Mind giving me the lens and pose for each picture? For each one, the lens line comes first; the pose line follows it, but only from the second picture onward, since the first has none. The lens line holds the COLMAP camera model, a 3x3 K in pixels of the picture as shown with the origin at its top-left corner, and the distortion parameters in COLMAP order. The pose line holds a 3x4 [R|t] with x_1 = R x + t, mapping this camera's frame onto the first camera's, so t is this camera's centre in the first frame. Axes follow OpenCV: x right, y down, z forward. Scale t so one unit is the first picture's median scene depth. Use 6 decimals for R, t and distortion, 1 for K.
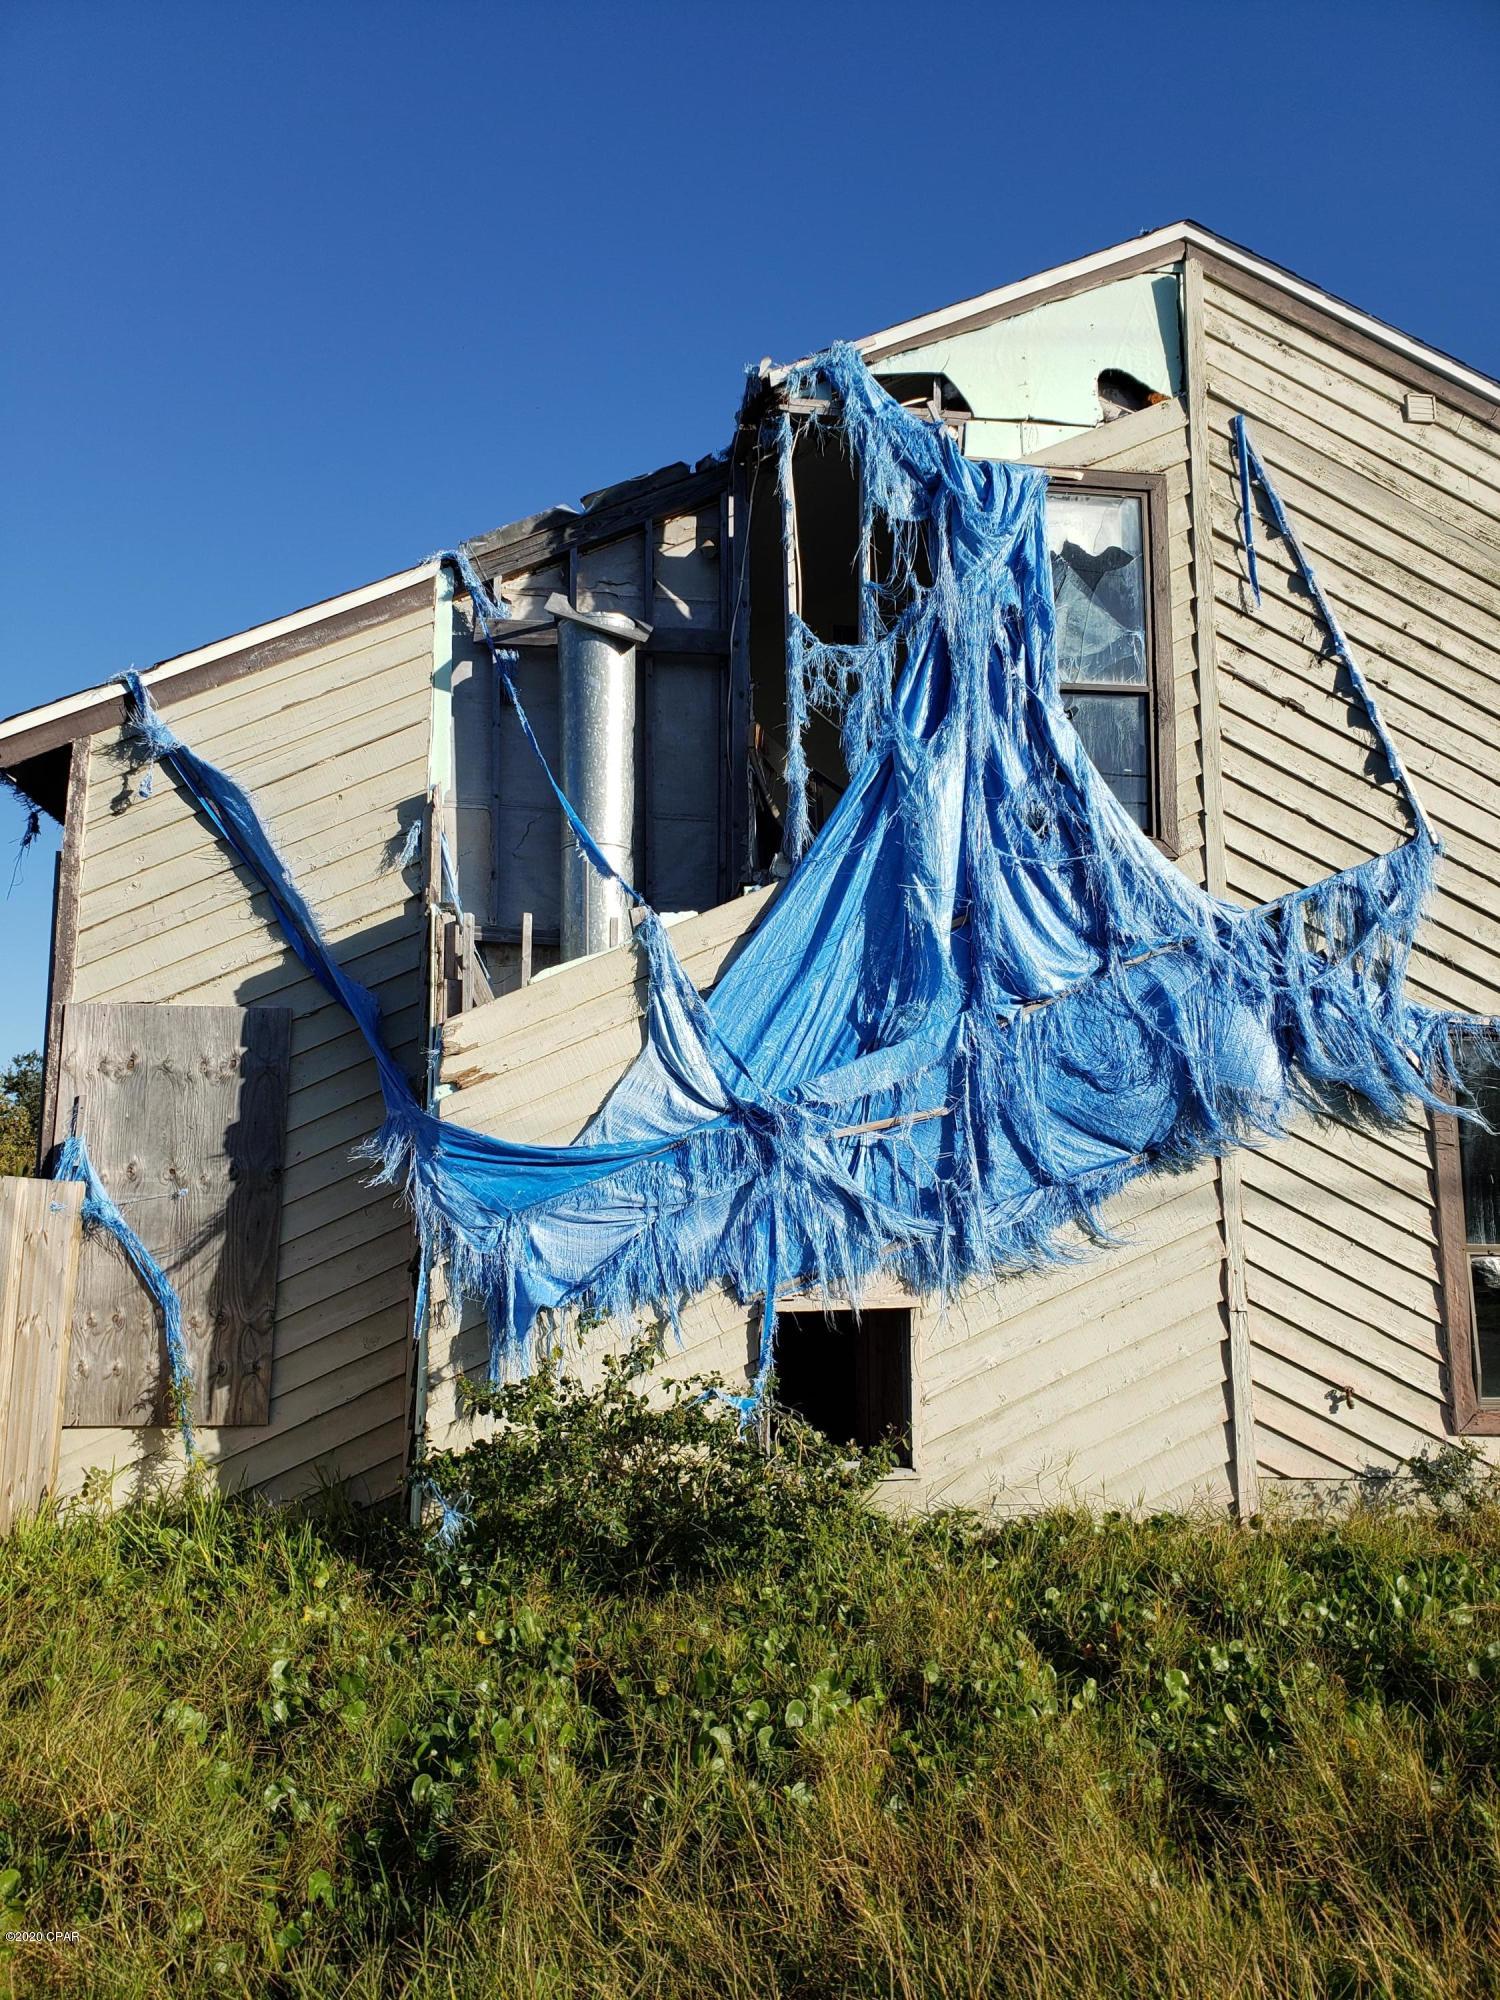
lens RADIAL K [[1536.6, 0, 643.8], [0, 1536.6, 973.7], [0, 0, 1]] dist [0.092895, -0.259496]
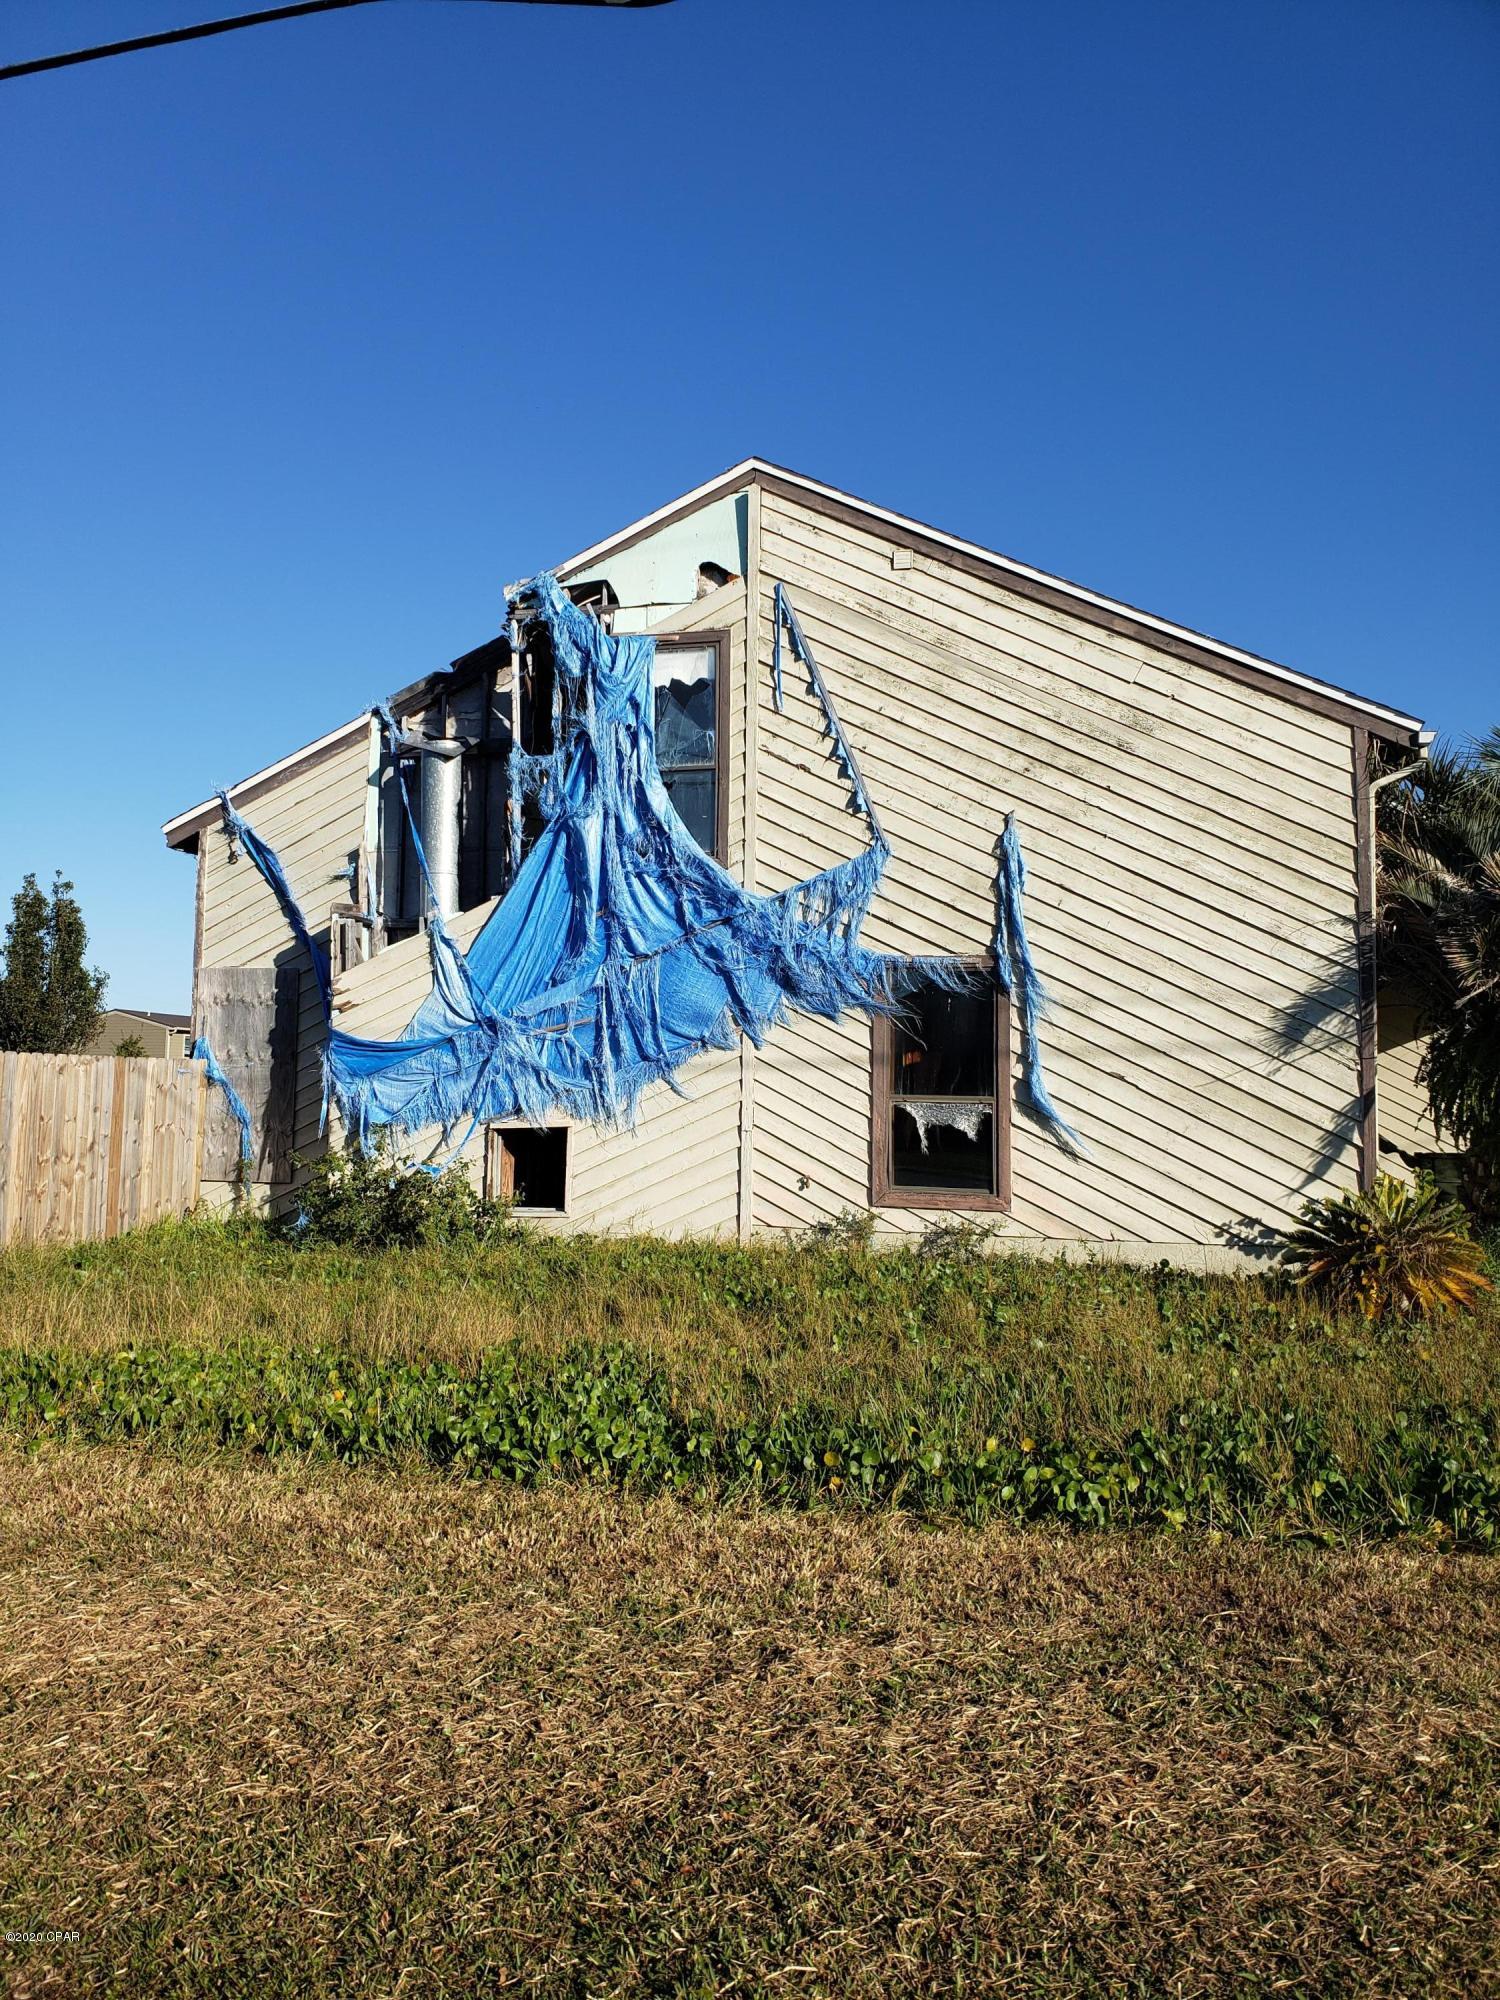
lens RADIAL K [[1572.3, 0, 747.7], [0, 1572.3, 990.6], [0, 0, 1]] dist [0.031862, 0.005664]
pose [[0.933778, -0.017803, -0.357411, 0.964115], [0.053613, 0.994449, 0.090535, -0.094281], [0.353815, -0.103701, 0.929549, -0.595370]]
